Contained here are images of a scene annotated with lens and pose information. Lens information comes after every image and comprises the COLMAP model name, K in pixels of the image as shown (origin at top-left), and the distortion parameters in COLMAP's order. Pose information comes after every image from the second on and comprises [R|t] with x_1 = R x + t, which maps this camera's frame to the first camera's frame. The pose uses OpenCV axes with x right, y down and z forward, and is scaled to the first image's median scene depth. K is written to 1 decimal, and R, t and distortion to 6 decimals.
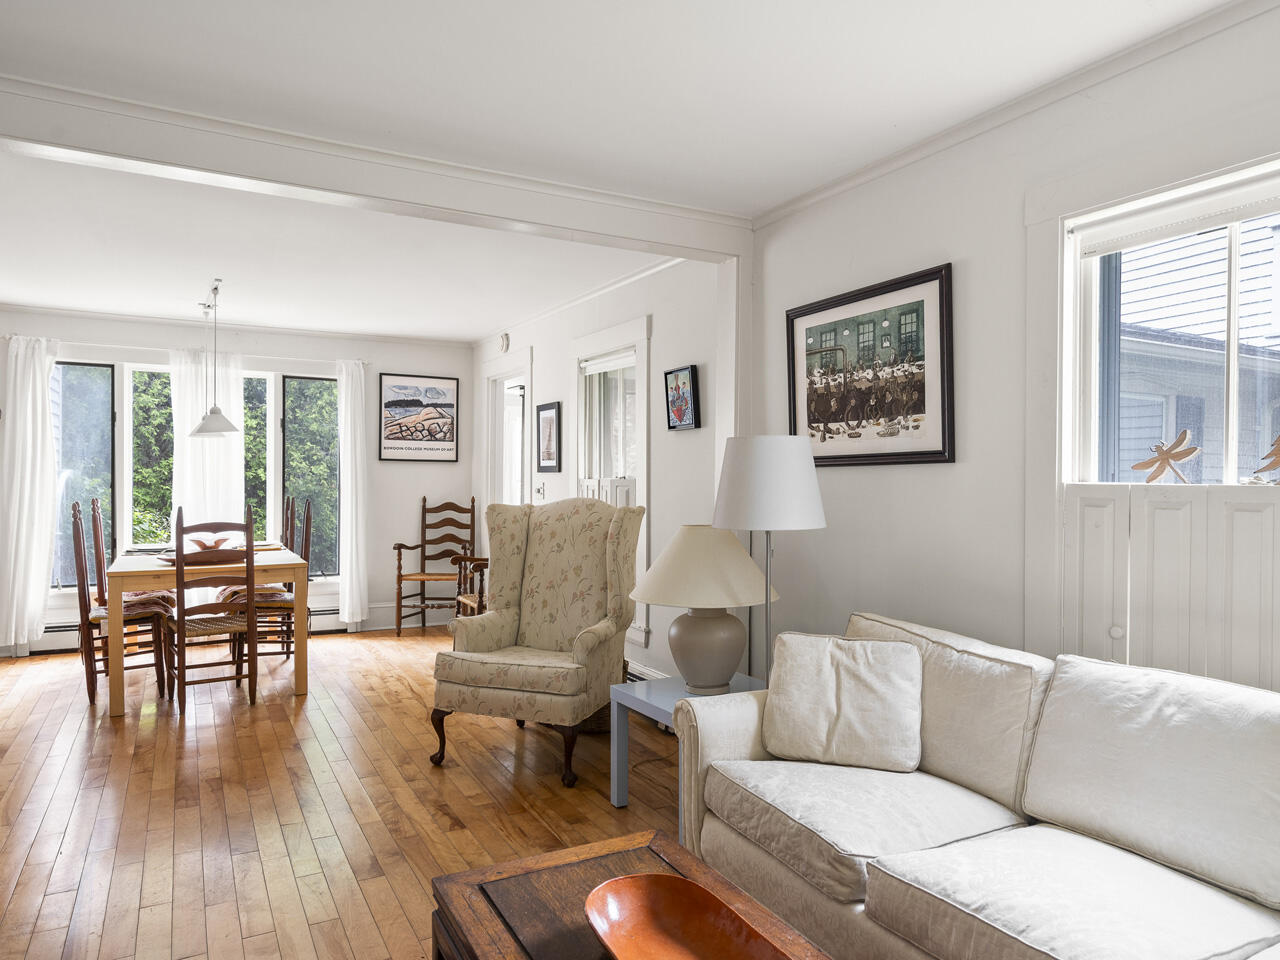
lens RADIAL K [[842.5, 0, 642.0], [0, 842.5, 497.8], [0, 0, 1]] dist [0.018322, -0.007443]
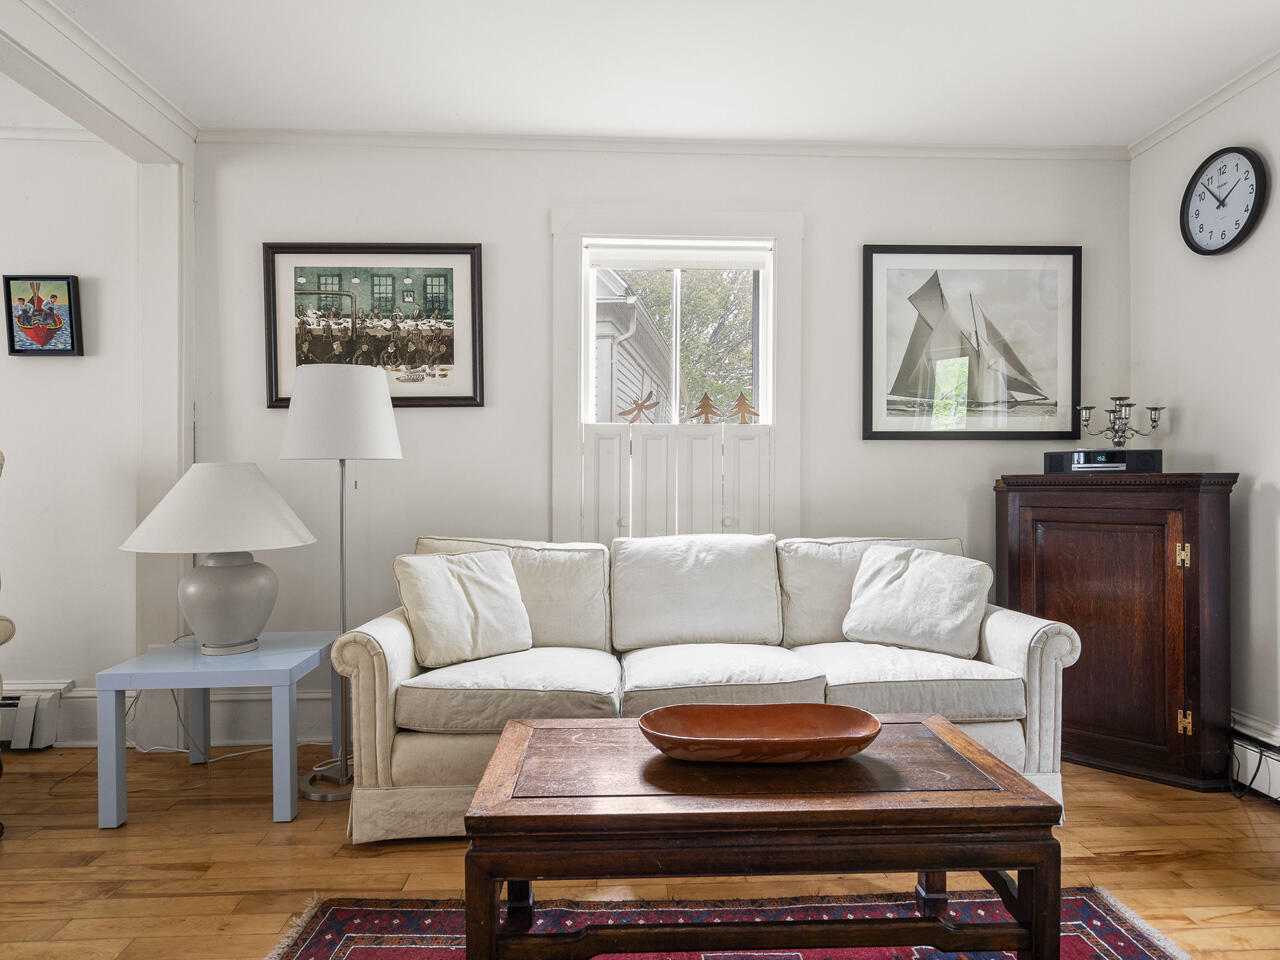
lens RADIAL K [[766.2, 0, 651.7], [0, 766.2, 475.3], [0, 0, 1]] dist [0.006368, -0.000027]
pose [[0.446592, -0.003242, 0.894732, -0.486325], [0.020160, 0.999776, -0.006441, 0.065400], [-0.894511, 0.020915, 0.446557, 0.268457]]
